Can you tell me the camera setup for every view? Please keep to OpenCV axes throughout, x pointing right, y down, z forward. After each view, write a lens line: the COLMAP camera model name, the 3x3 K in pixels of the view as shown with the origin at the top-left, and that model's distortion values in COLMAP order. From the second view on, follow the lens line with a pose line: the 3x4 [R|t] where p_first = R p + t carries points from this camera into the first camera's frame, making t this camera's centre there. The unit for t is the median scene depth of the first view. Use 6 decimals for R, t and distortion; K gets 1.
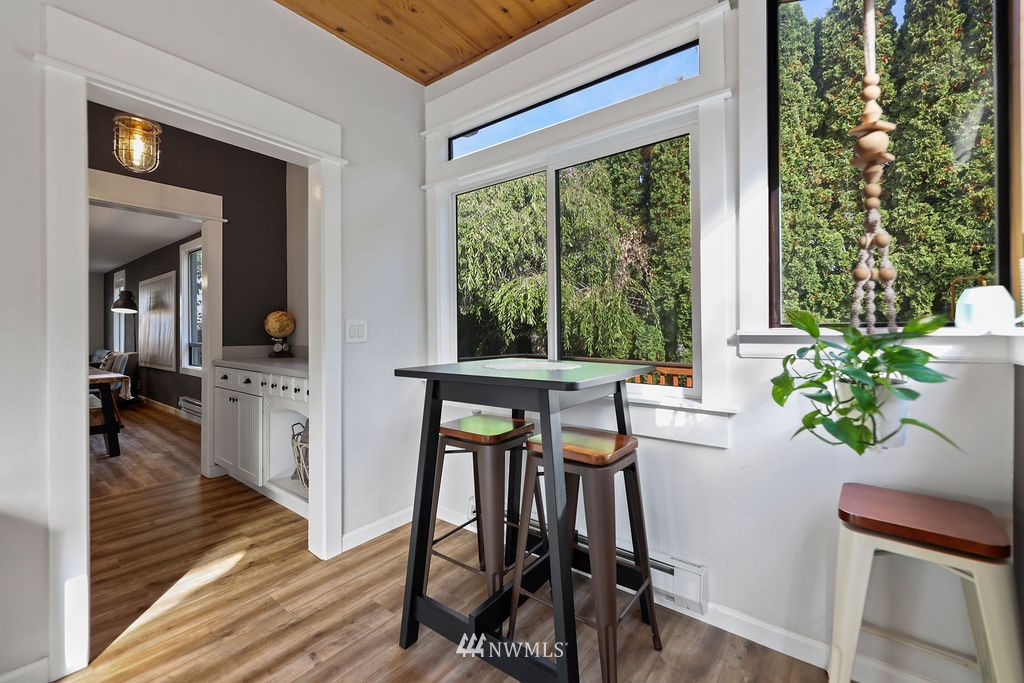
lens RADIAL K [[416.3, 0, 510.7], [0, 416.3, 333.9], [0, 0, 1]] dist [0.000042, -0.002409]
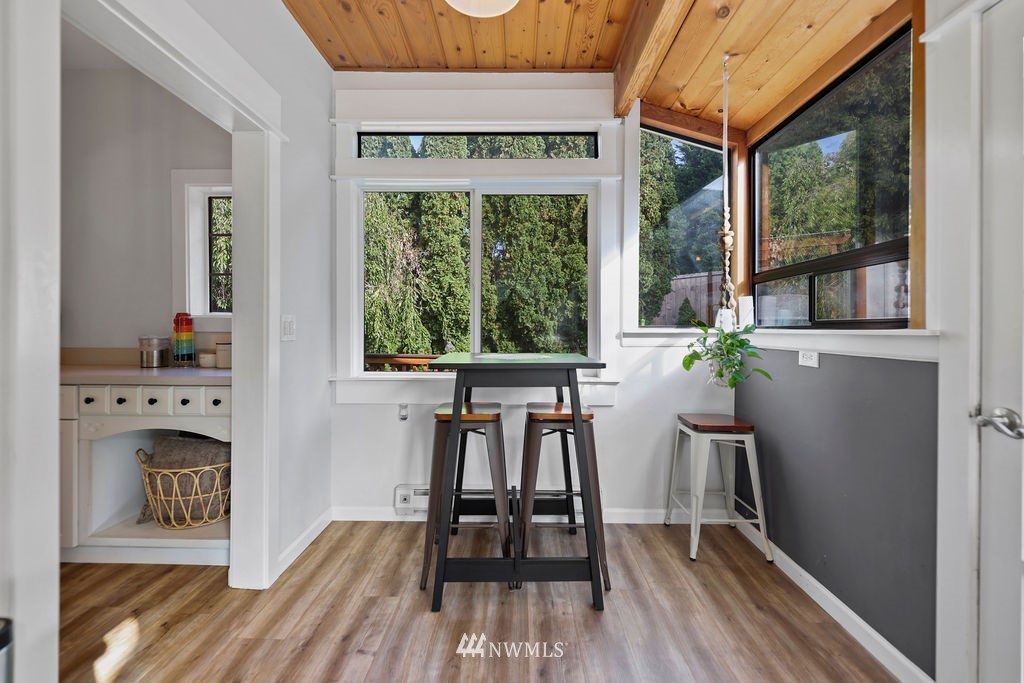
lens RADIAL K [[416.3, 0, 510.3], [0, 416.3, 336.9], [0, 0, 1]] dist [0.000042, -0.002409]
pose [[0.798743, -0.006891, 0.601633, -0.470564], [-0.000859, 0.999920, 0.012594, -0.000219], [-0.601672, -0.010576, 0.798673, -0.006389]]
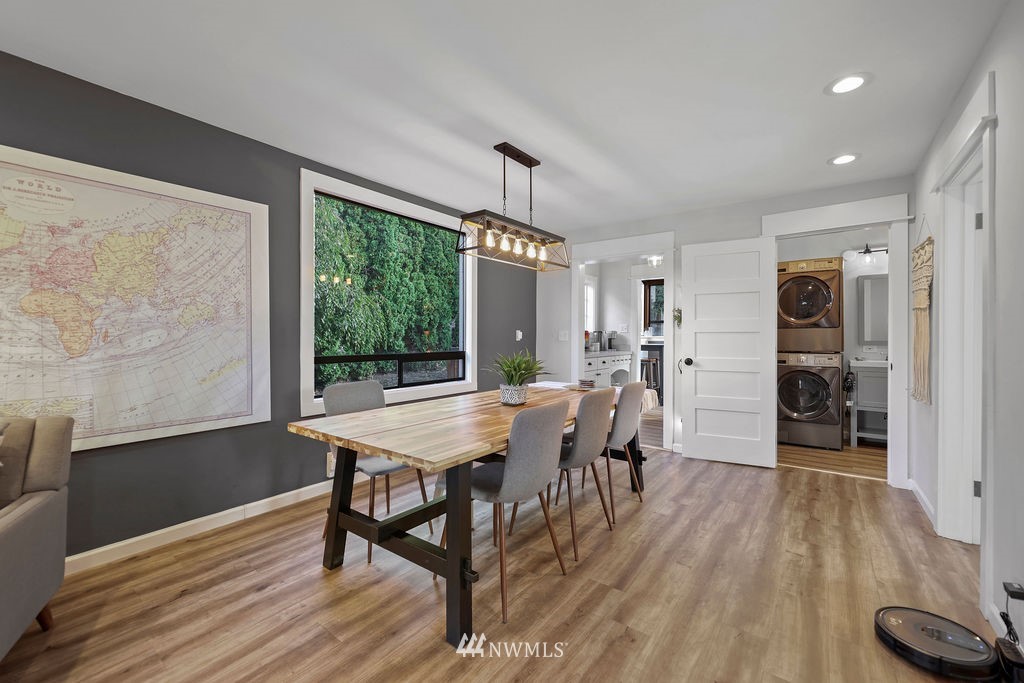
lens RADIAL K [[416.3, 0, 507.3], [0, 416.3, 338.8], [0, 0, 1]] dist [0.000042, -0.002409]
pose [[-0.003779, -0.004799, 0.999981, -2.942588], [0.003087, 0.999984, 0.004811, -0.007485], [-0.999988, 0.003105, -0.003764, 1.668653]]
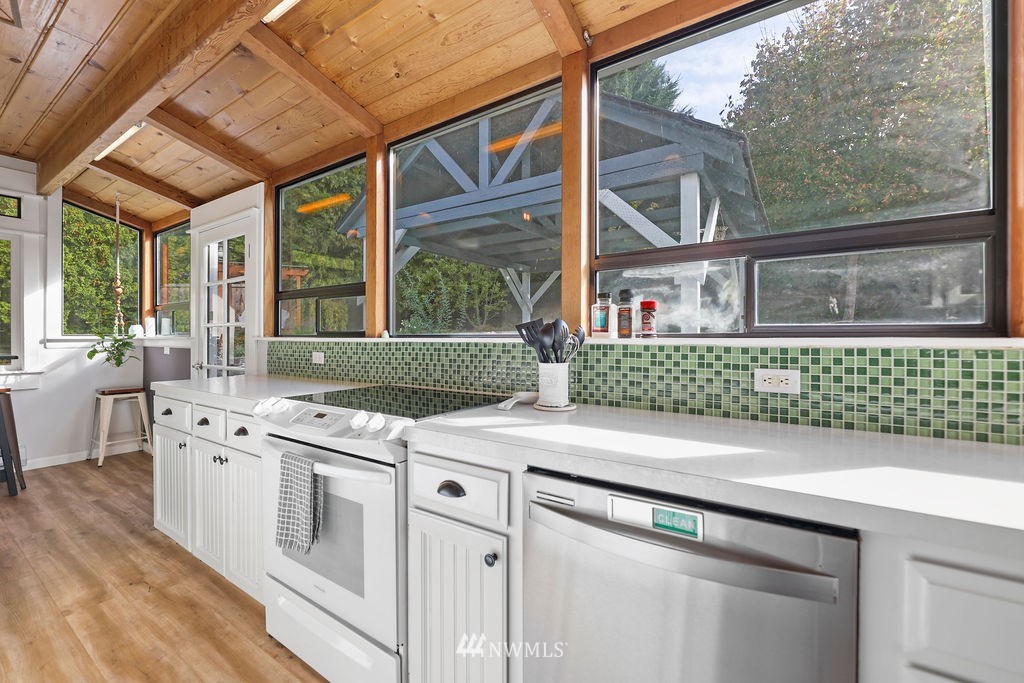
lens RADIAL K [[416.3, 0, 514.2], [0, 416.3, 337.5], [0, 0, 1]] dist [0.000042, -0.002409]
pose [[-0.094155, 0.001295, 0.995557, -1.298214], [0.005838, 0.999983, -0.000748, 0.006984], [-0.995540, 0.005741, -0.094161, -0.906608]]
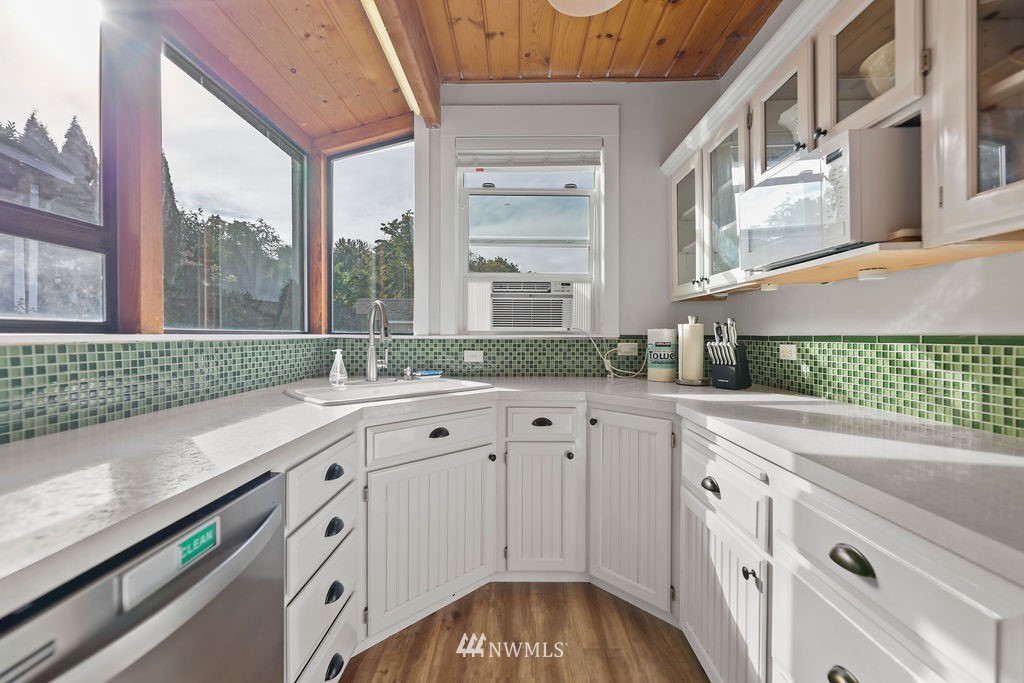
lens RADIAL K [[416.3, 0, 510.3], [0, 416.3, 339.5], [0, 0, 1]] dist [0.000042, -0.002409]
pose [[-0.786051, 0.009936, -0.618082, -0.981957], [-0.000112, 0.999869, 0.016216, 0.008546], [0.618162, 0.012816, -0.785946, -0.712129]]
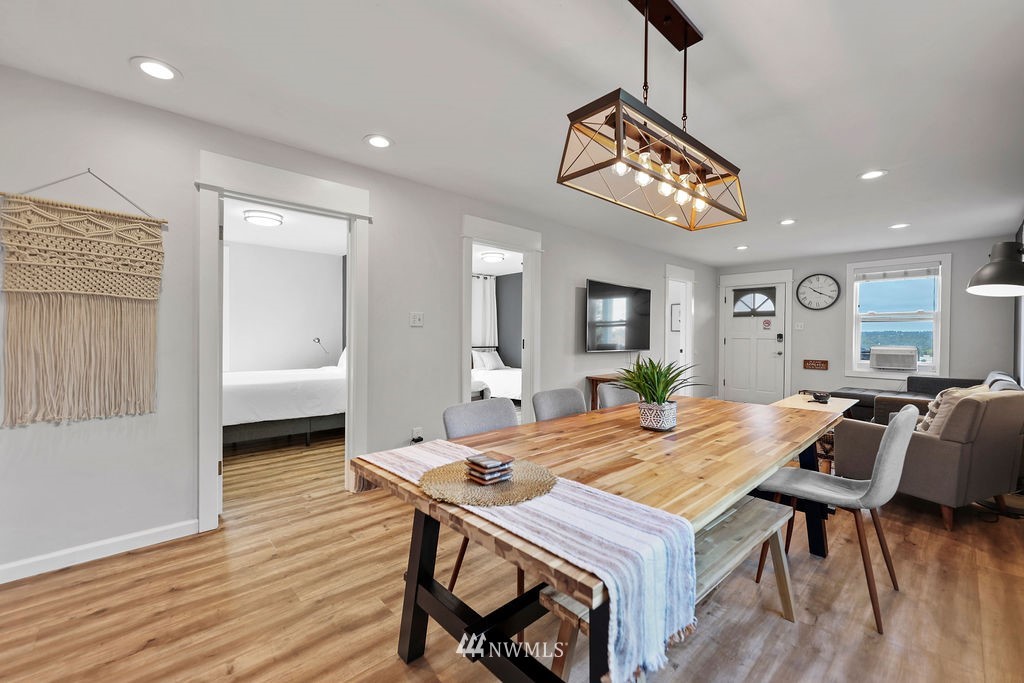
lens RADIAL K [[416.3, 0, 502.1], [0, 416.3, 336.3], [0, 0, 1]] dist [0.000042, -0.002409]
pose [[-0.185100, 0.003853, -0.982712, -1.146756], [-0.011089, 0.999920, 0.006009, -0.013946], [0.982657, 0.012010, -0.185043, 1.511058]]
